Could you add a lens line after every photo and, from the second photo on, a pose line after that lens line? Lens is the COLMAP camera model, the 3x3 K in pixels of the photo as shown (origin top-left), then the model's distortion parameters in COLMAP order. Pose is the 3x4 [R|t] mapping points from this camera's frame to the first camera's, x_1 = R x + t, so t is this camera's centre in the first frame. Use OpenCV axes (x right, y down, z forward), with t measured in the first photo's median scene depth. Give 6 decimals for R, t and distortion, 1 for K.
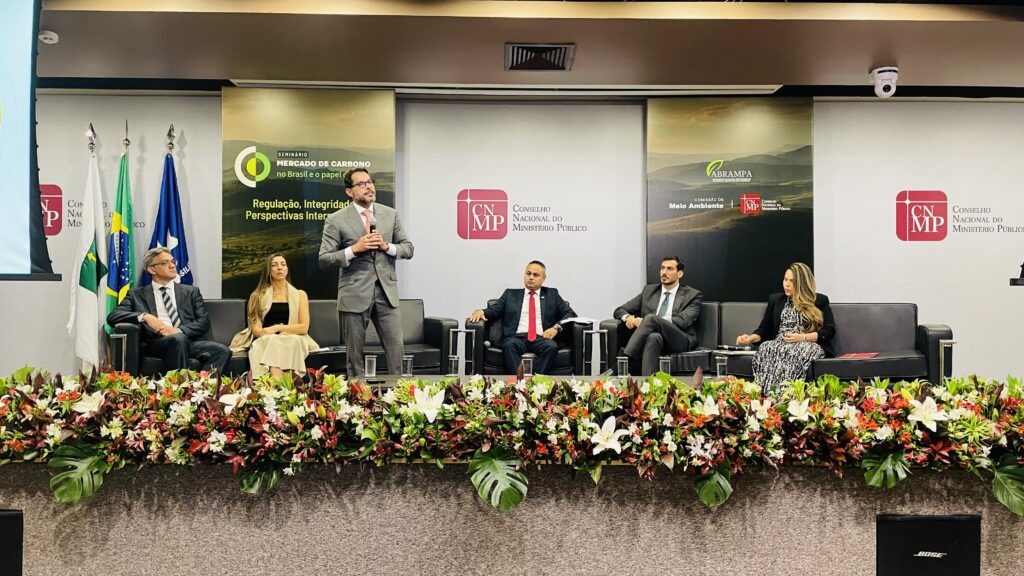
lens RADIAL K [[750.1, 0, 514.3], [0, 750.1, 285.2], [0, 0, 1]] dist [0.098619, -0.116917]
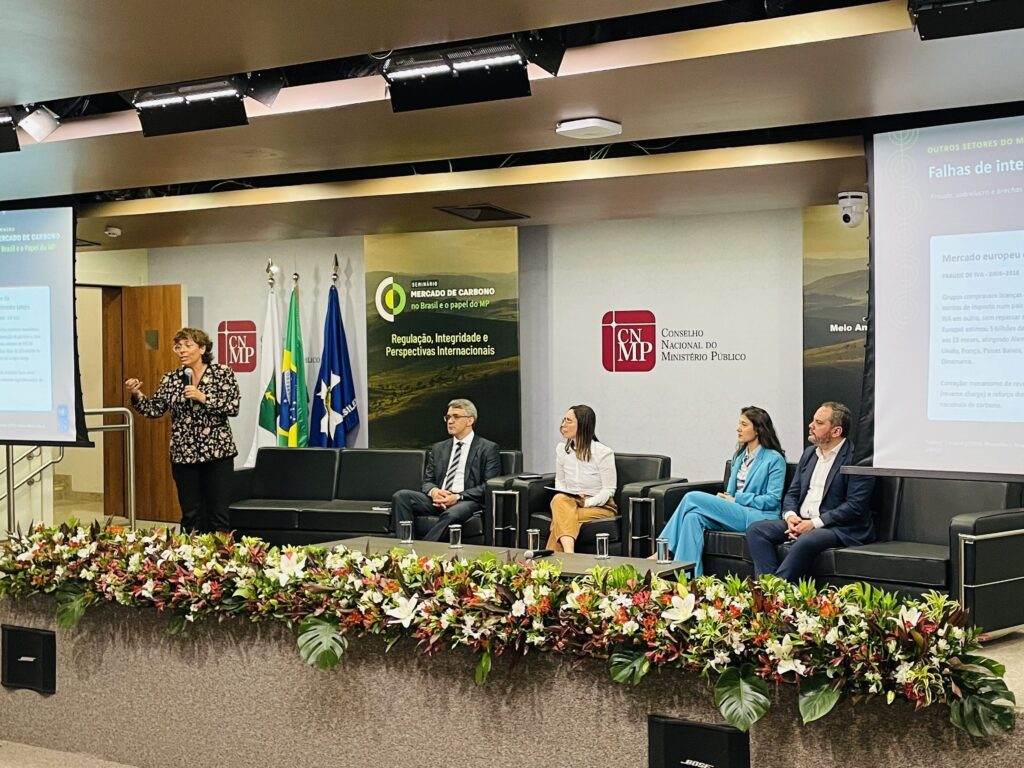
lens RADIAL K [[1294.9, 0, 659.9], [0, 1294.9, 385.5], [0, 0, 1]] dist [0.107887, -0.087145]
pose [[0.871866, -0.001049, -0.489744, 1.287405], [0.013529, 0.999668, 0.021943, -0.146198], [0.489558, -0.025757, 0.871590, -0.400884]]
